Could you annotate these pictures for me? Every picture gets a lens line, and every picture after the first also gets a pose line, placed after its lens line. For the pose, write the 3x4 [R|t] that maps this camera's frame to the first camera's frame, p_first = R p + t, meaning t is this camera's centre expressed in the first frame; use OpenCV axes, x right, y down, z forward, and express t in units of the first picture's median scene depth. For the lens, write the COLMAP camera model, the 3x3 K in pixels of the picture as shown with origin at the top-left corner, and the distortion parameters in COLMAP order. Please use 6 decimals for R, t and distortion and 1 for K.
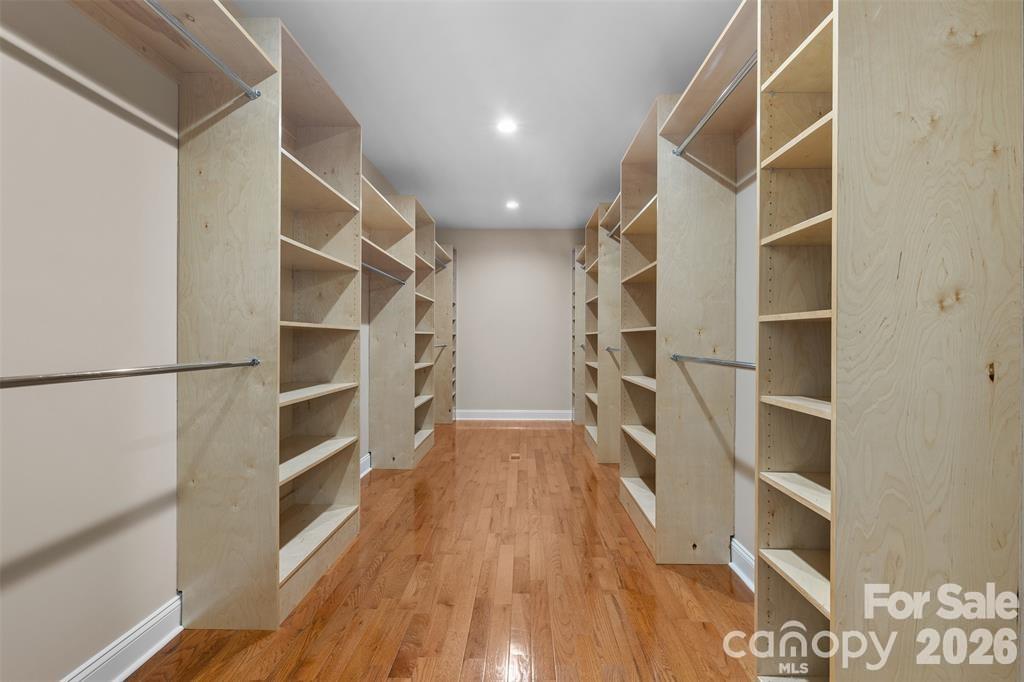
lens RADIAL K [[458.3, 0, 516.6], [0, 458.3, 338.4], [0, 0, 1]] dist [0.008554, 0.000208]
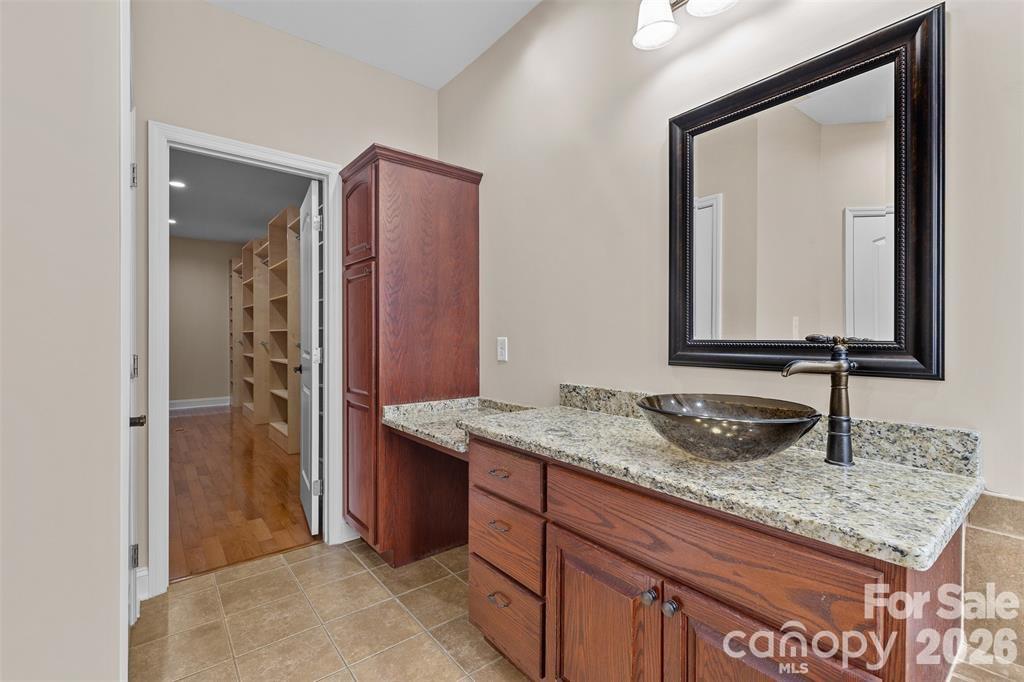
lens RADIAL K [[458.3, 0, 510.9], [0, 458.3, 338.3], [0, 0, 1]] dist [0.008554, 0.000208]
pose [[0.778263, -0.005652, 0.627914, -0.118199], [0.004129, 0.999984, 0.003883, 0.009209], [-0.627925, -0.000429, 0.778273, -0.754876]]
